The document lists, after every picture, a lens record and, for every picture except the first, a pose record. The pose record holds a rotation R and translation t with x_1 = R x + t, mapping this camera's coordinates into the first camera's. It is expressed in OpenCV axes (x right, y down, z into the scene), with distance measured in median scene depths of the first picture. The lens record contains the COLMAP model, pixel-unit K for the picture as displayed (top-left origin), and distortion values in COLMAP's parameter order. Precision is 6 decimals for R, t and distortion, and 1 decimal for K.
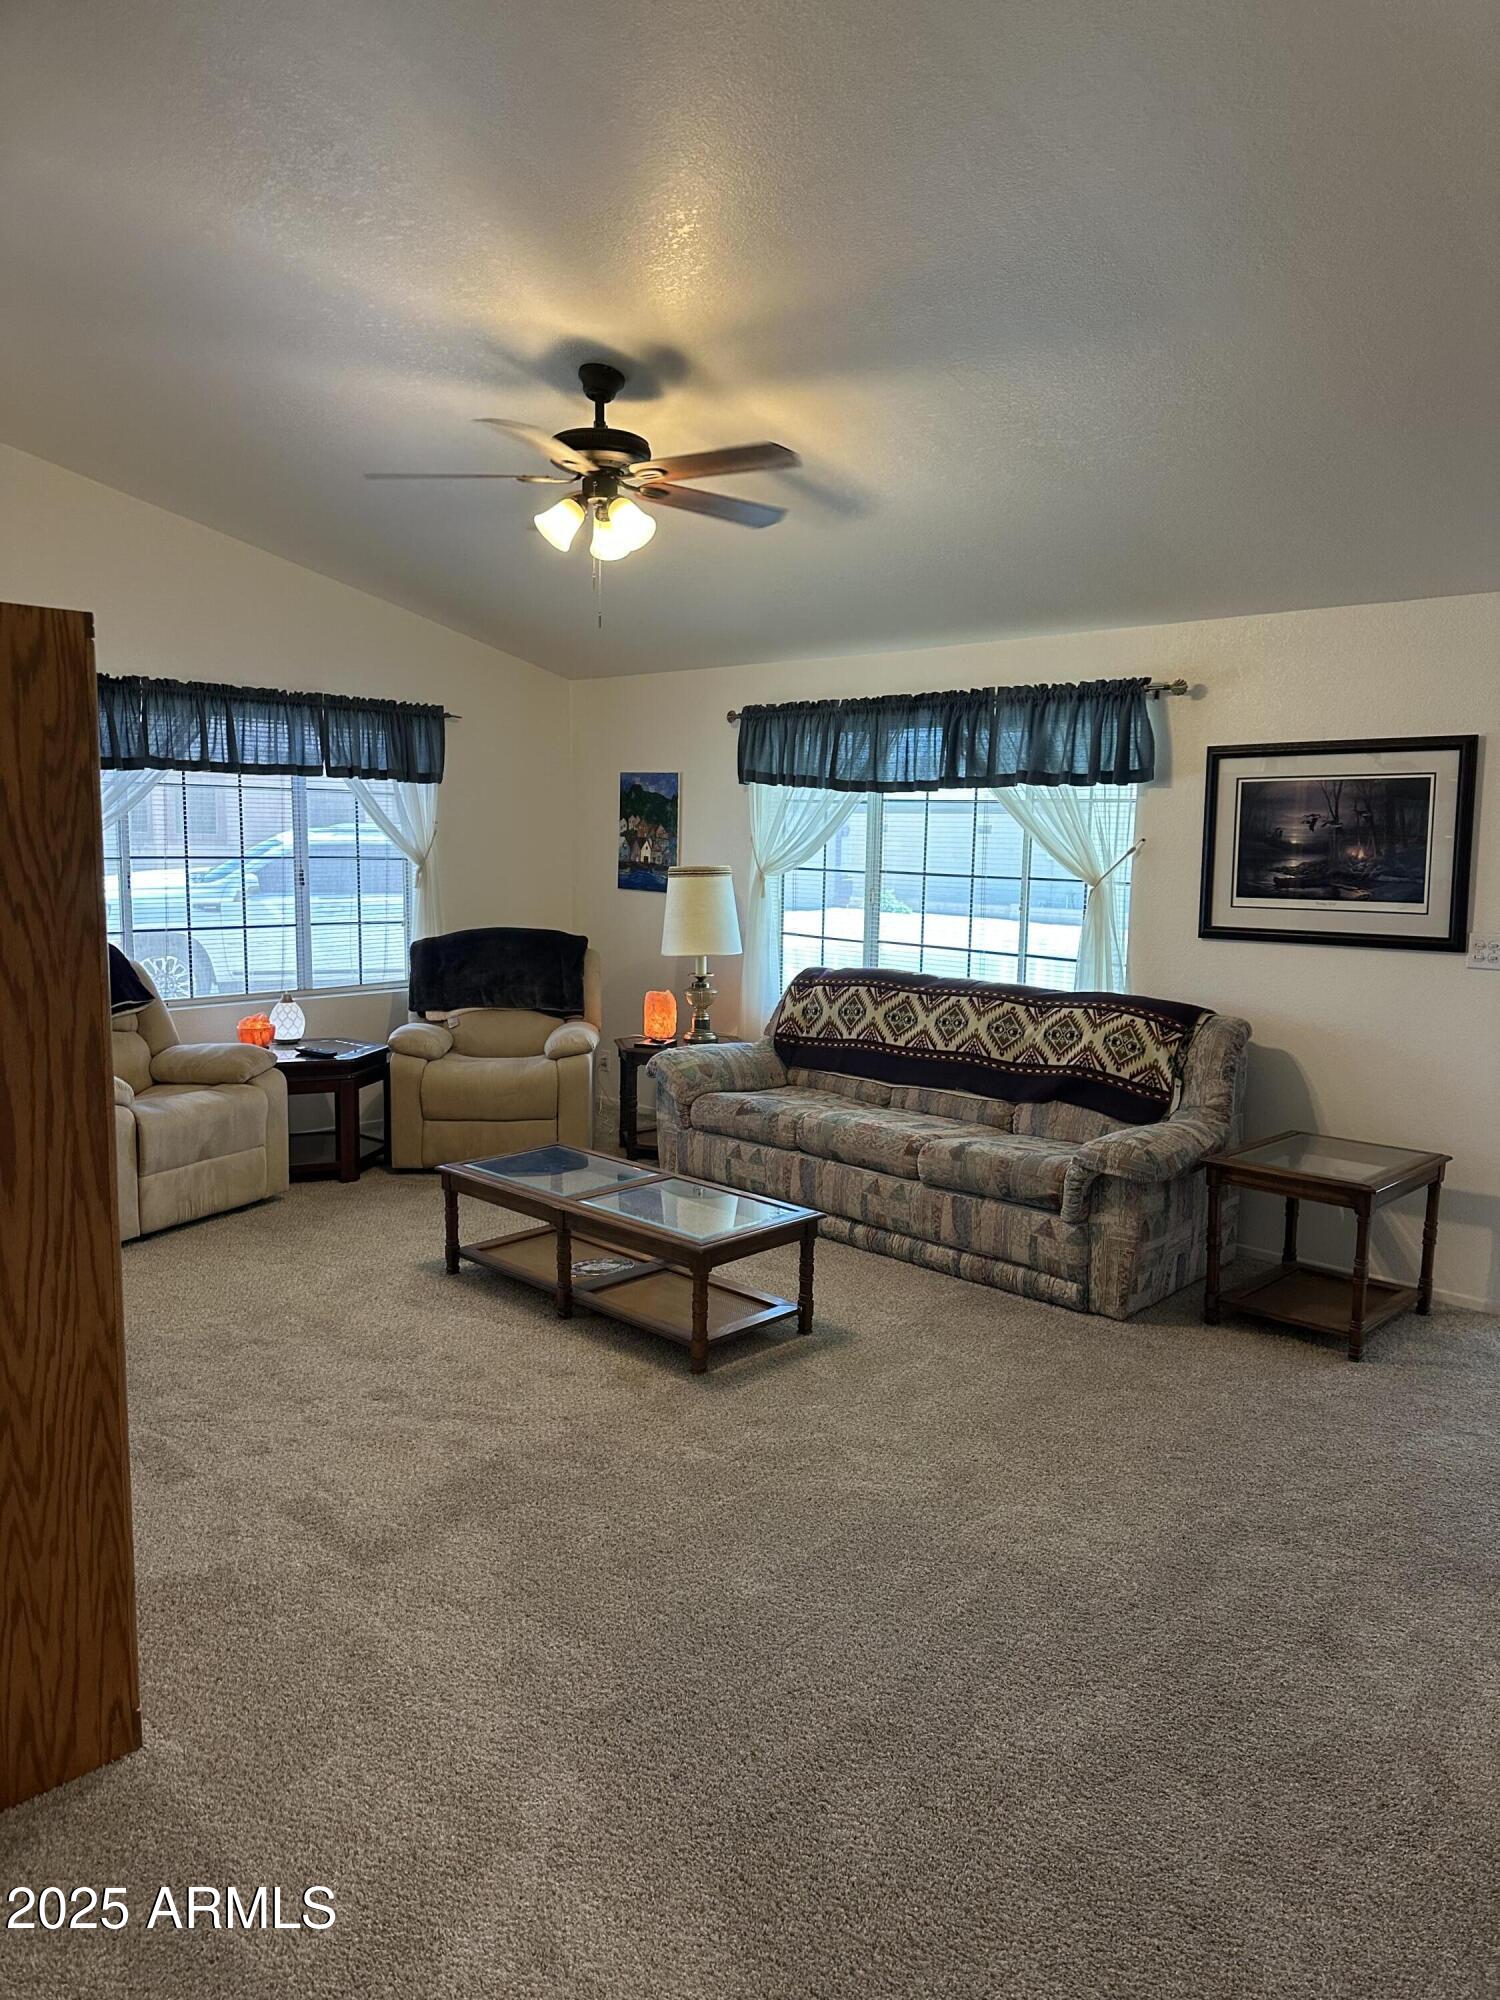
lens RADIAL K [[1408.9, 0, 740.4], [0, 1408.9, 1008.4], [0, 0, 1]] dist [0.176042, -0.281506]
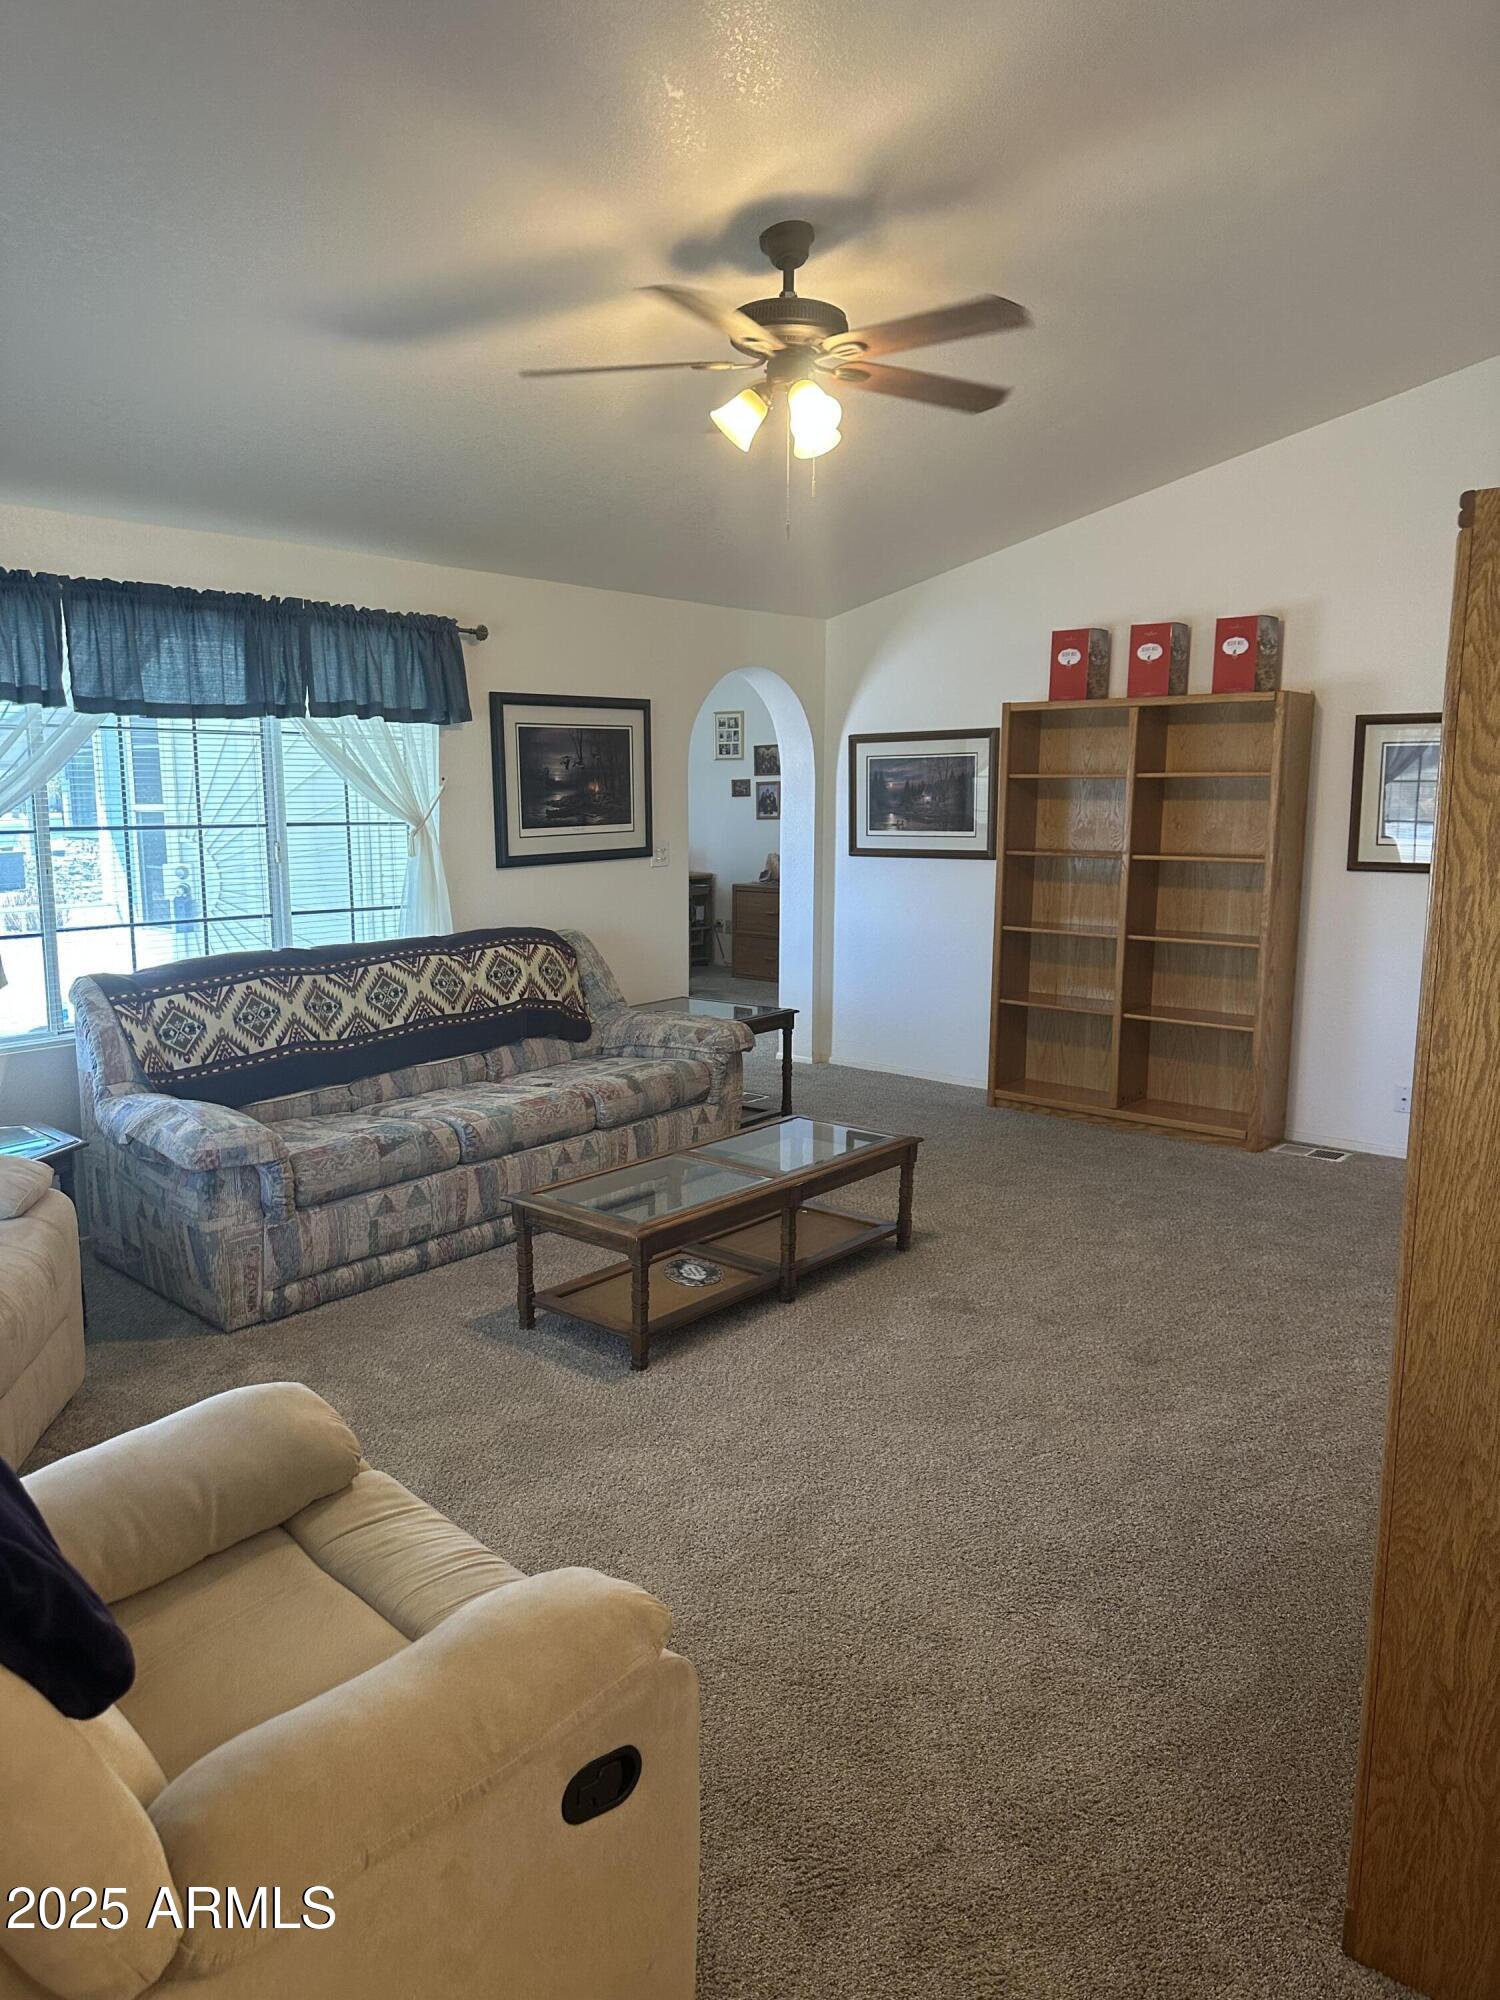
lens RADIAL K [[1408.9, 0, 740.4], [0, 1408.9, 1008.4], [0, 0, 1]] dist [0.176042, -0.281506]
pose [[-0.071680, -0.170129, 0.982811, -0.790530], [0.139068, 0.974017, 0.178750, -0.115204], [-0.987685, 0.149490, -0.046158, 0.896642]]
